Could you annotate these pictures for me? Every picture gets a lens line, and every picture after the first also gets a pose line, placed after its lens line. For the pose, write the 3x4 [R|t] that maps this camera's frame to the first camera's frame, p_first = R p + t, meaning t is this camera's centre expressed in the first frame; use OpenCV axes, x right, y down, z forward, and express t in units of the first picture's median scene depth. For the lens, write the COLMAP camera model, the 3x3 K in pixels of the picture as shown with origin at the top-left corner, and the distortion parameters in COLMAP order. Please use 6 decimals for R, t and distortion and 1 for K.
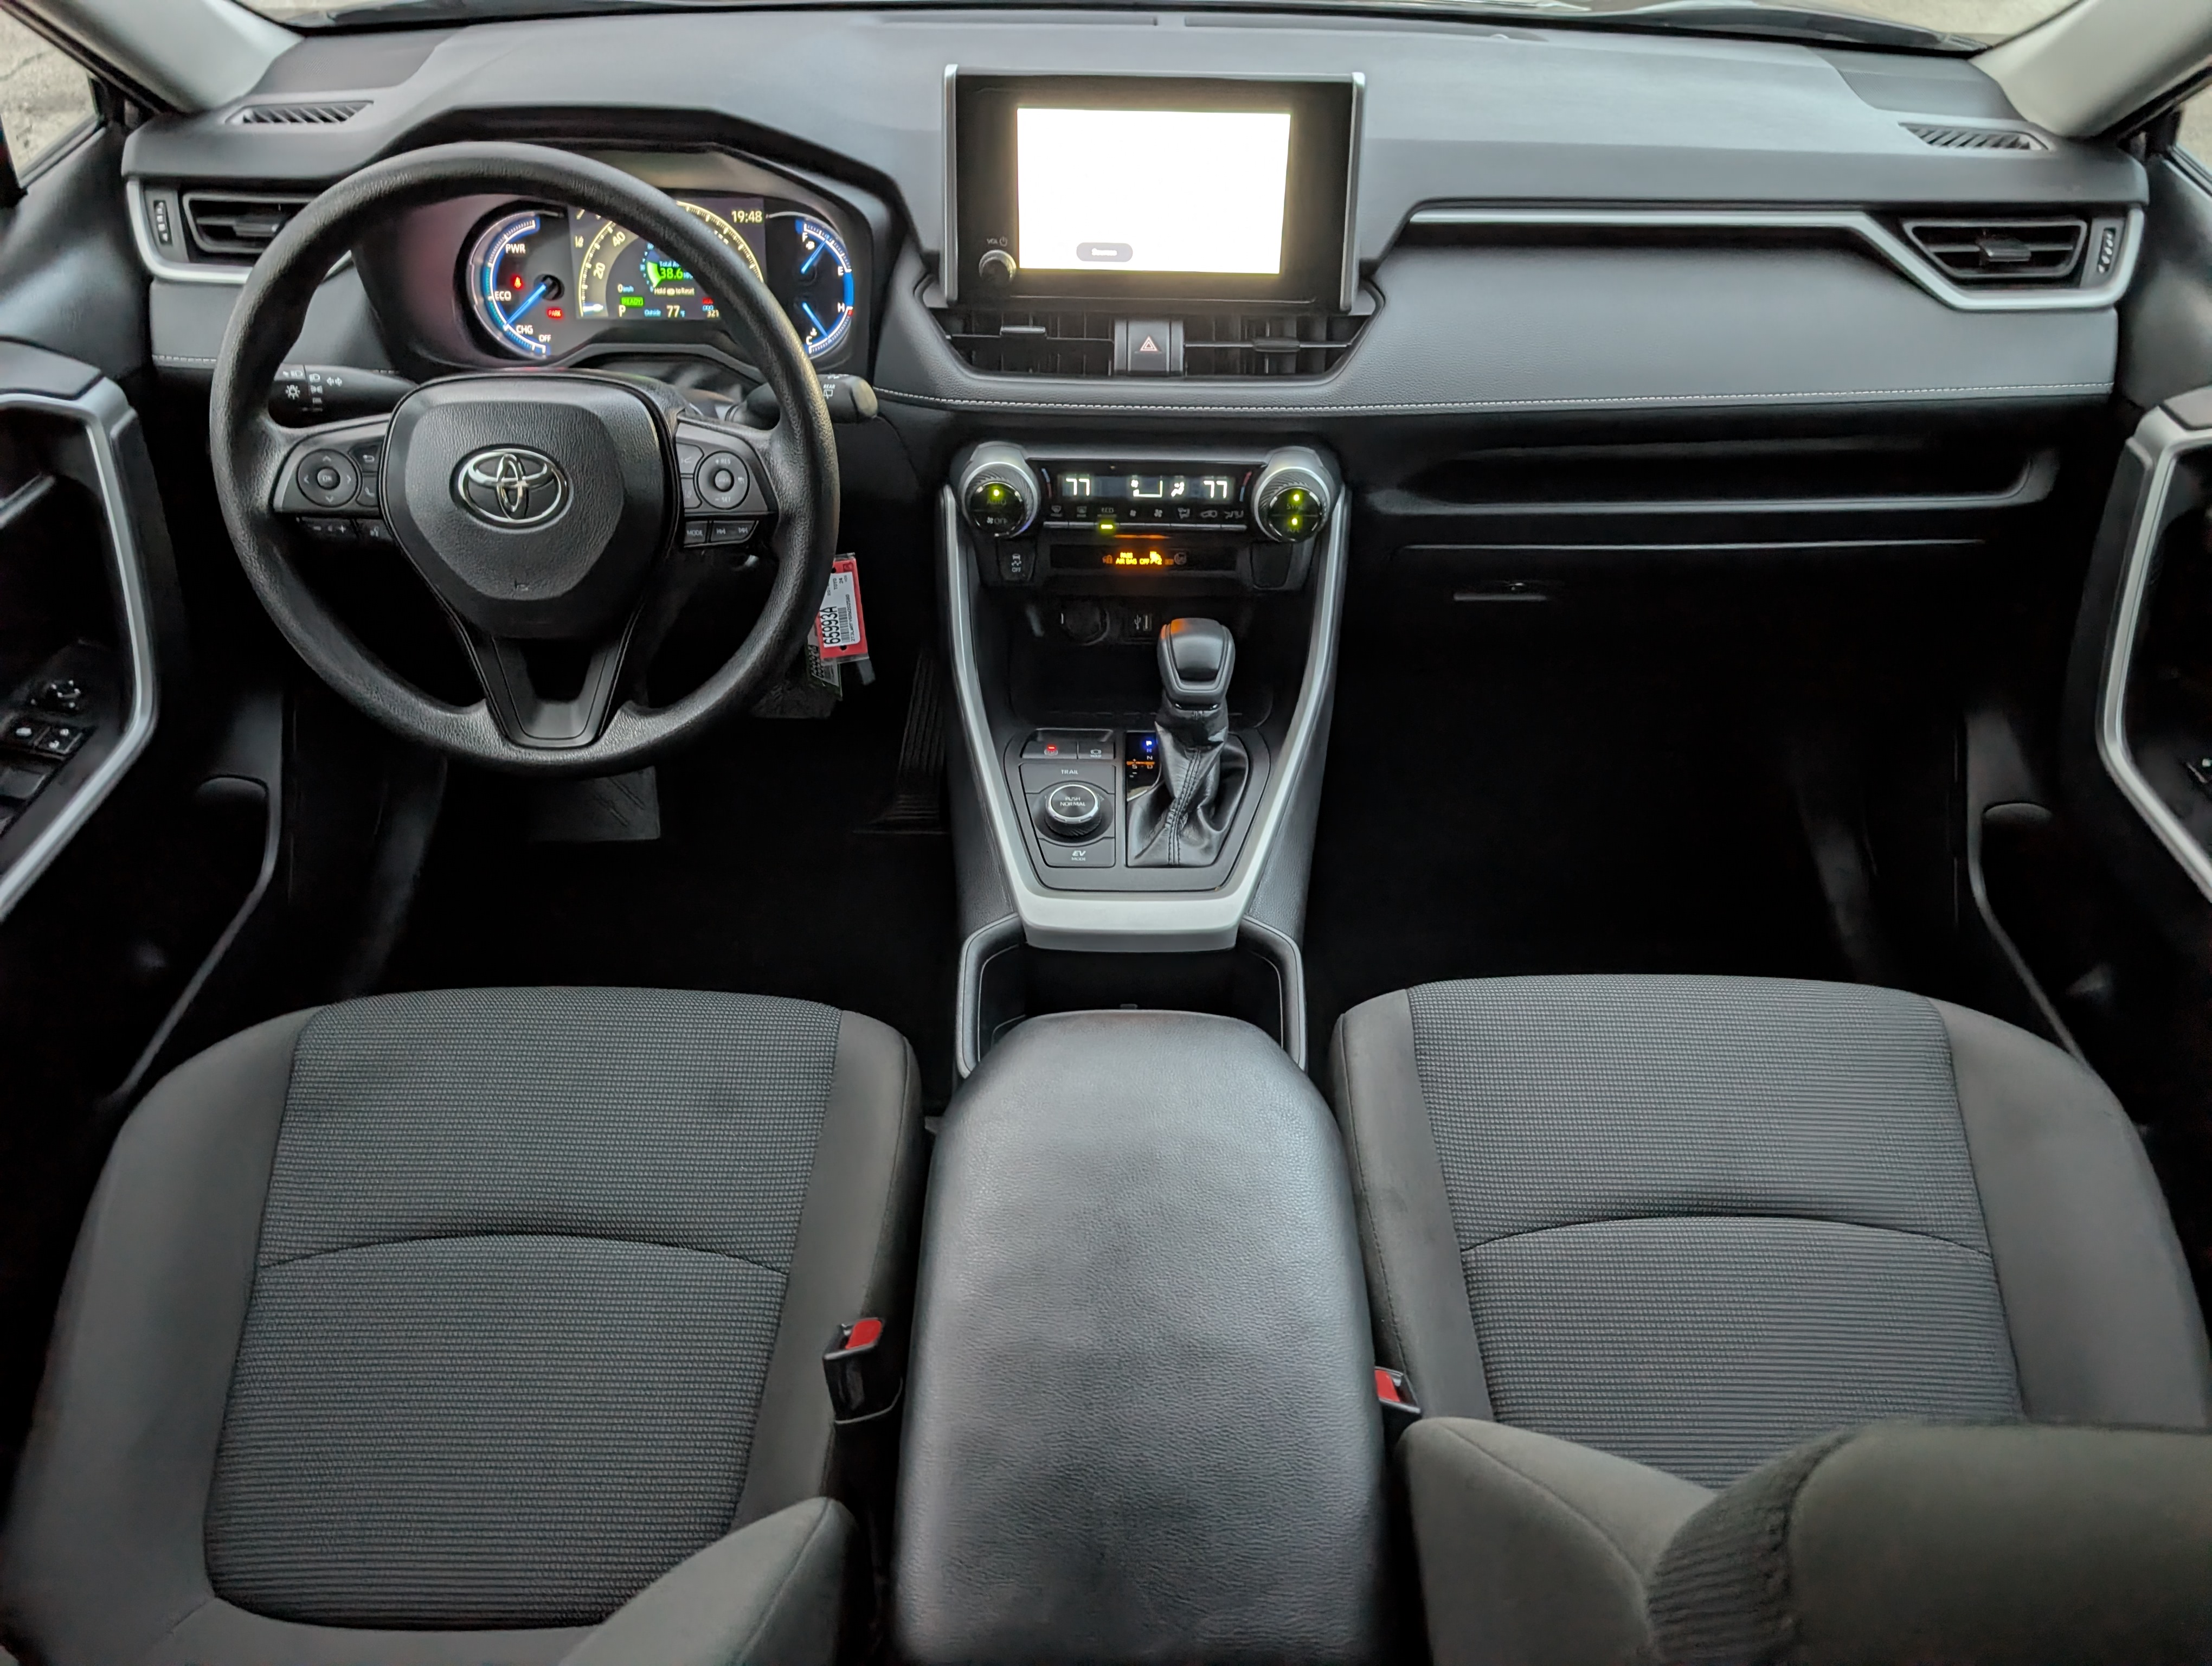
lens RADIAL K [[1606.8, 0, 1106.1], [0, 1606.8, 853.6], [0, 0, 1]] dist [0.017571, -0.011119]
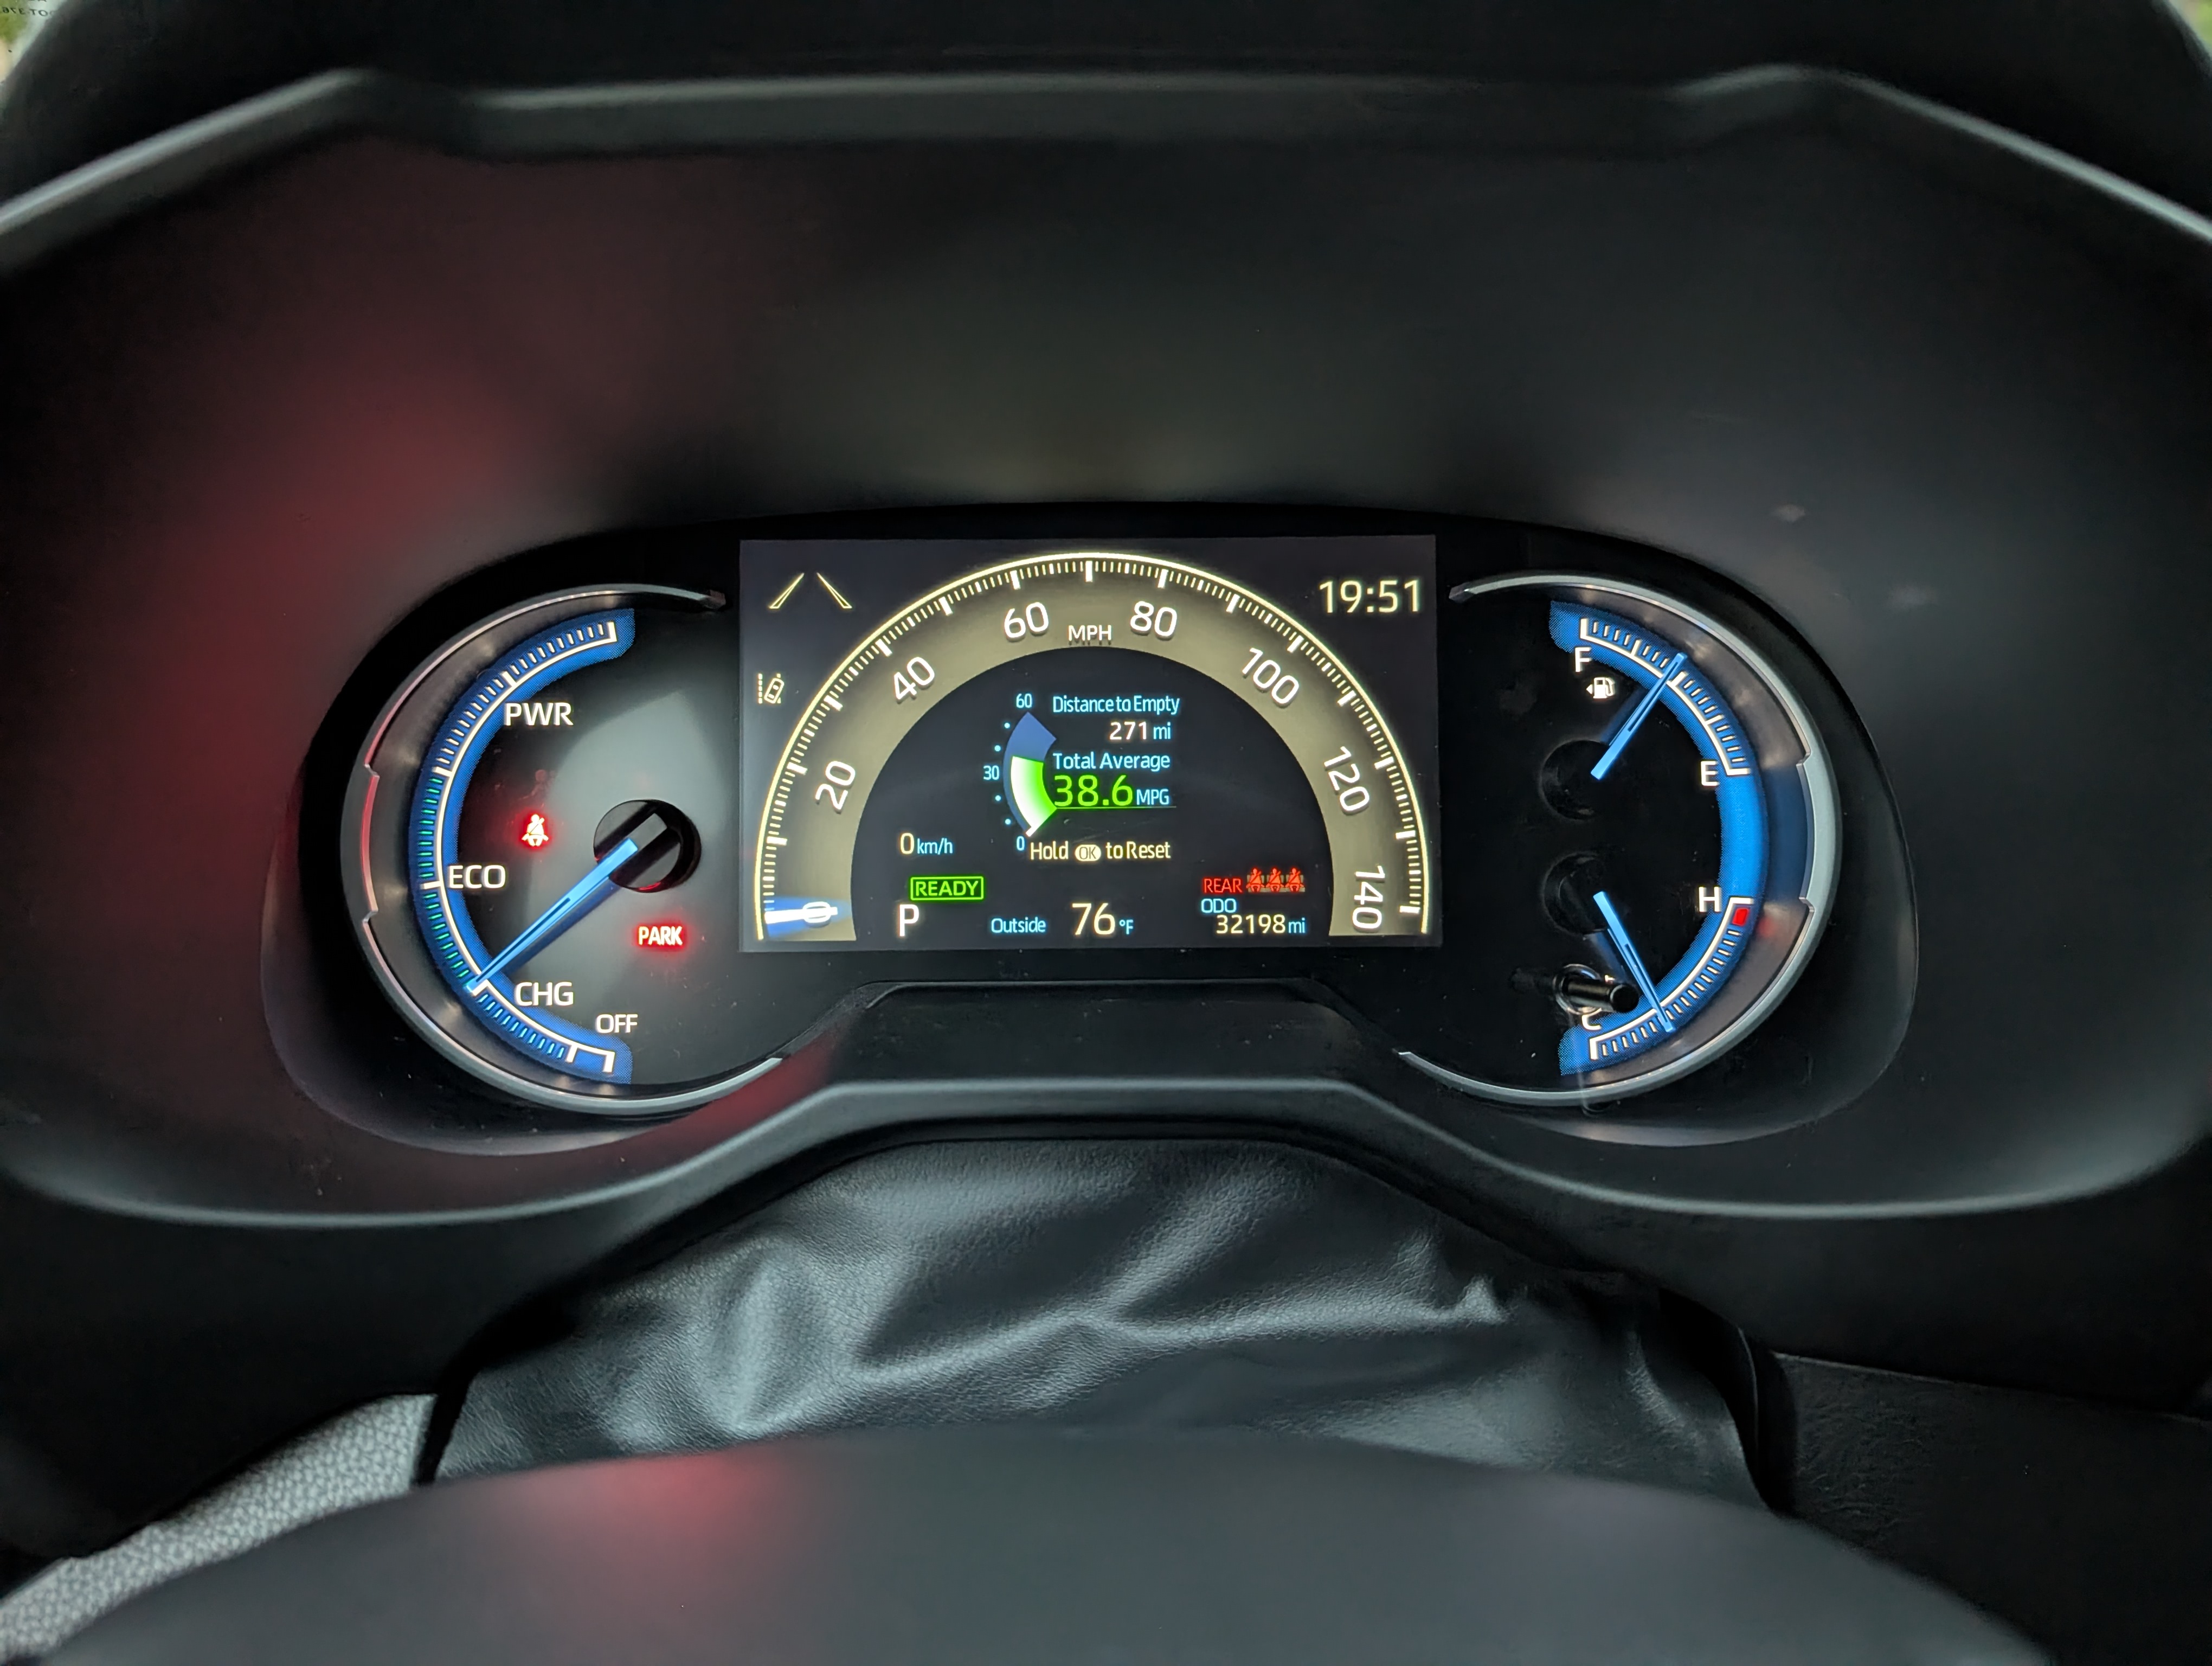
lens RADIAL K [[1606.8, 0, 1113.2], [0, 1606.8, 827.4], [0, 0, 1]] dist [0.017571, -0.011119]
pose [[0.999741, -0.013980, 0.017982, -0.294703], [0.018690, 0.954728, -0.296893, -0.294581], [-0.013018, 0.297152, 0.954741, 0.799861]]
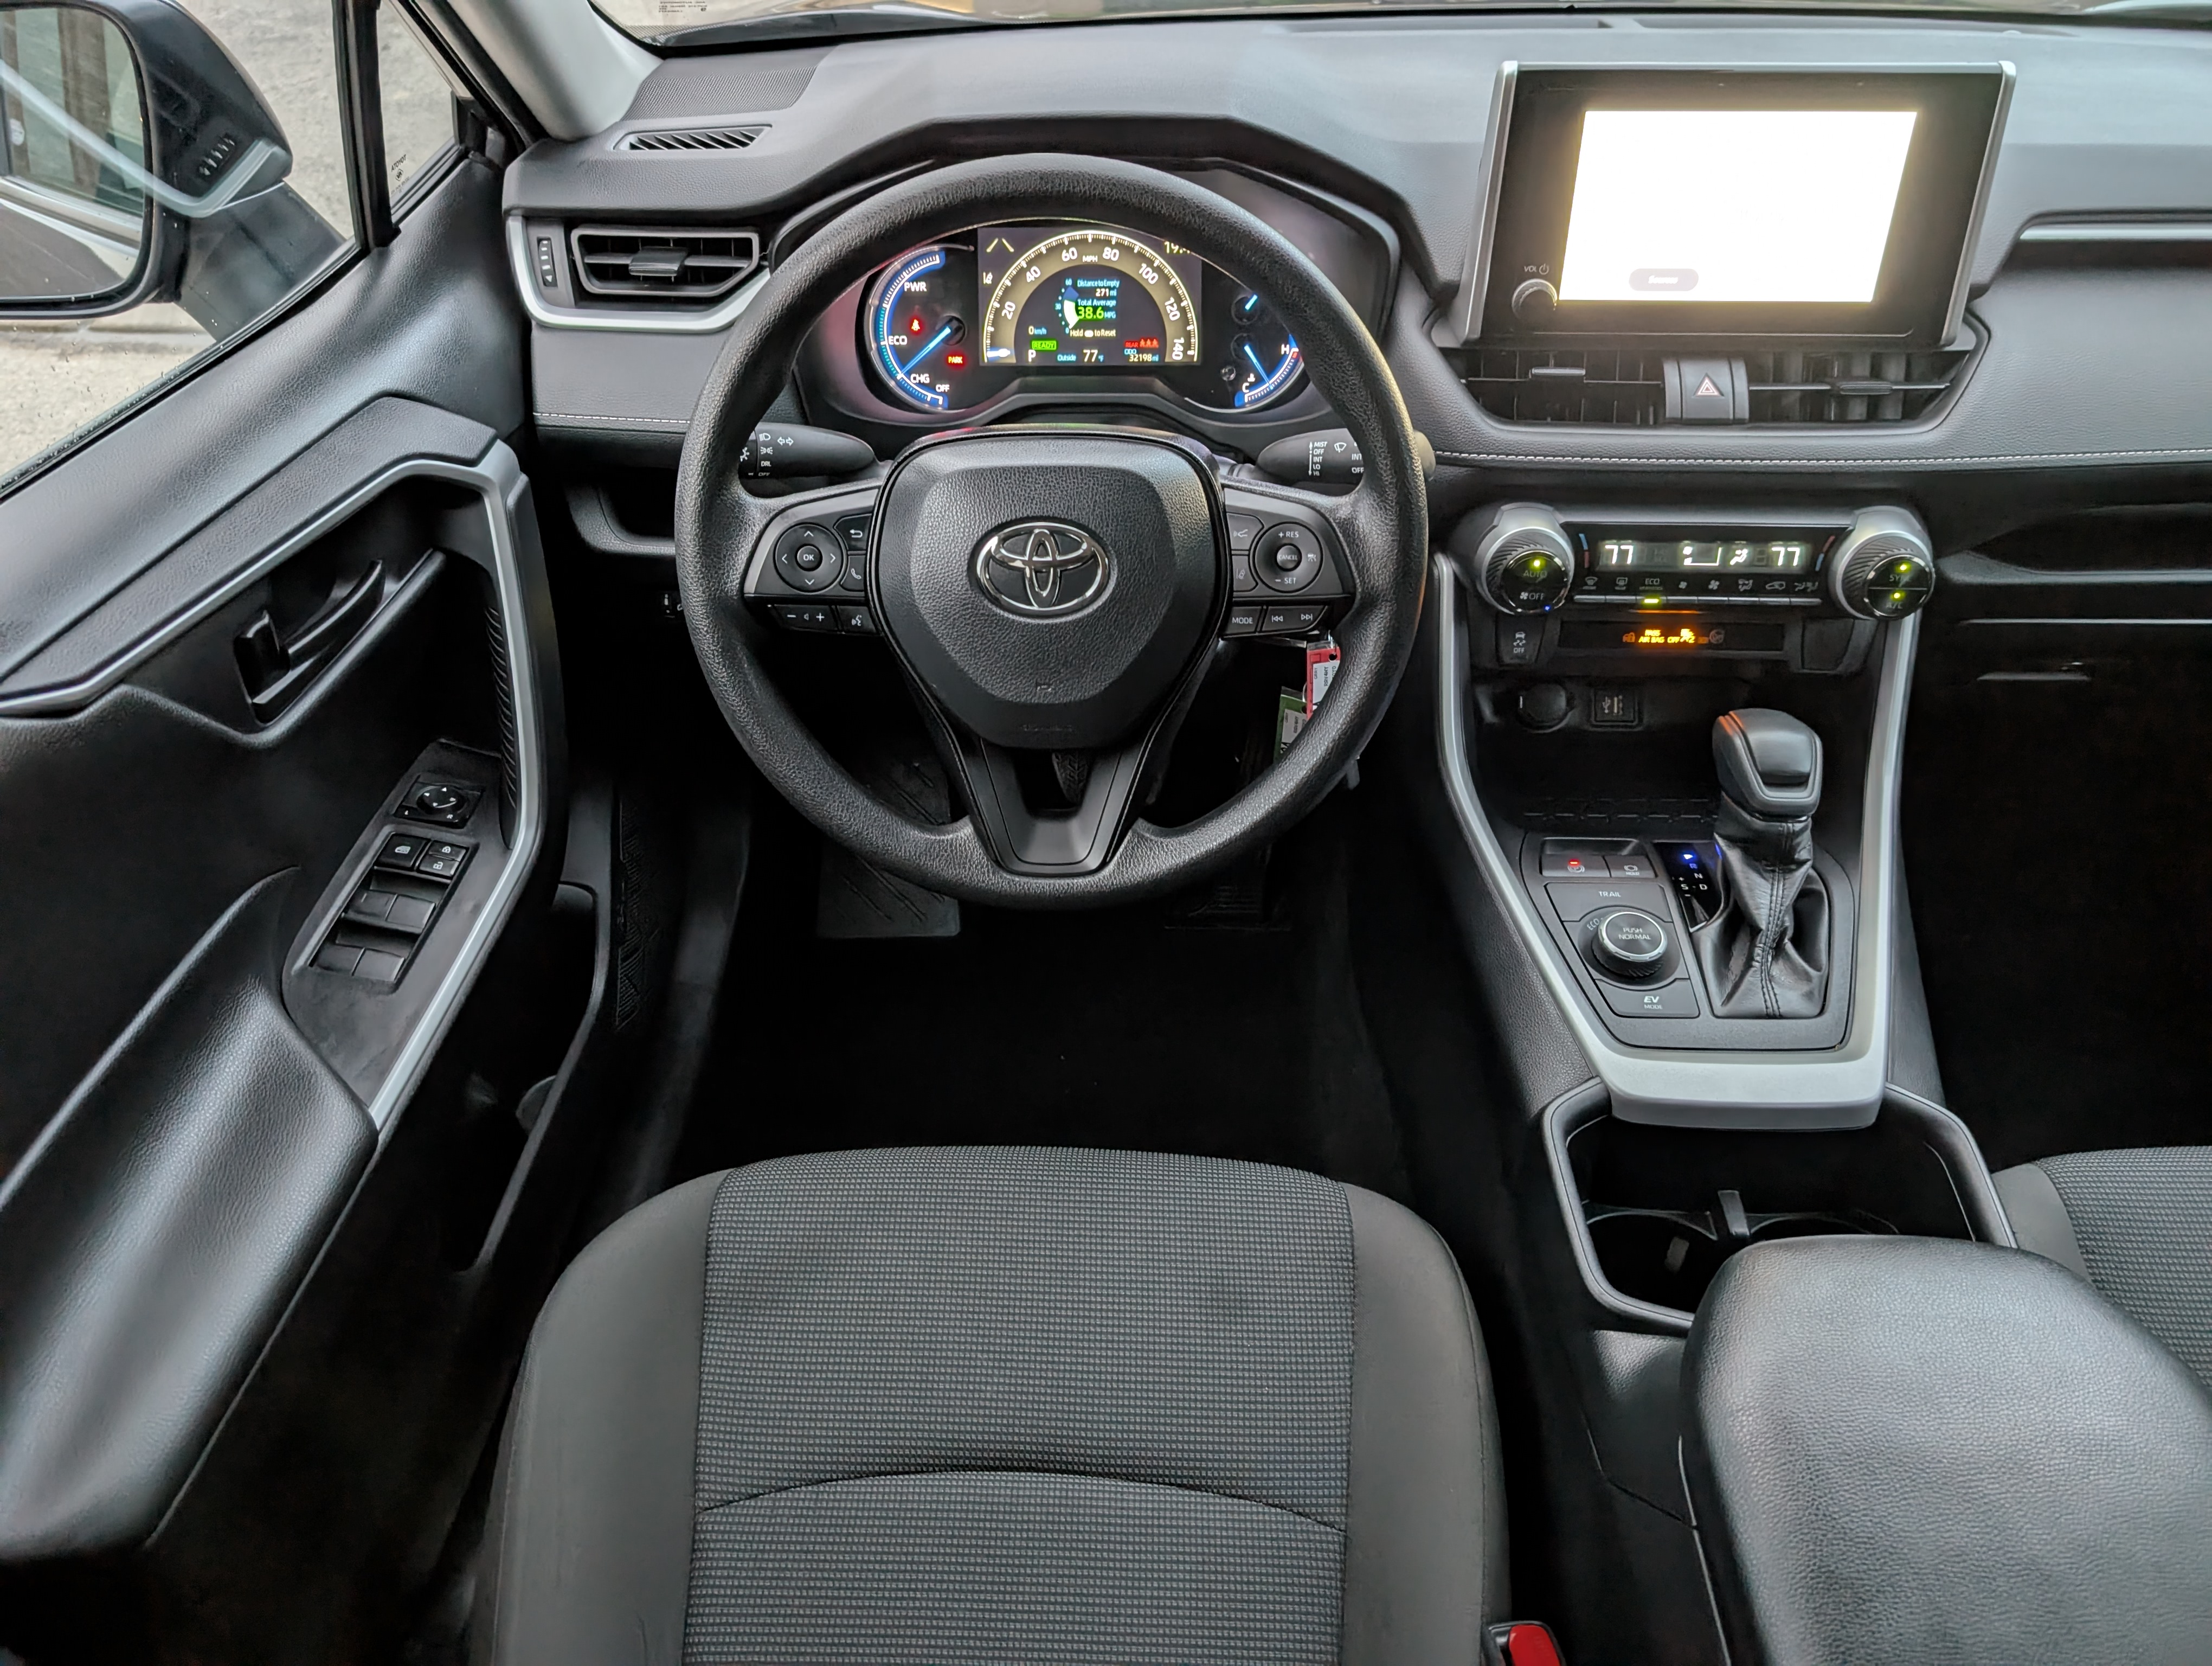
lens RADIAL K [[1606.8, 0, 1083.6], [0, 1606.8, 823.3], [0, 0, 1]] dist [0.017571, -0.011119]
pose [[0.999287, 0.001042, -0.037754, -0.261112], [-0.002575, 0.999173, -0.040580, -0.052372], [0.037681, 0.040648, 0.998463, 0.152667]]
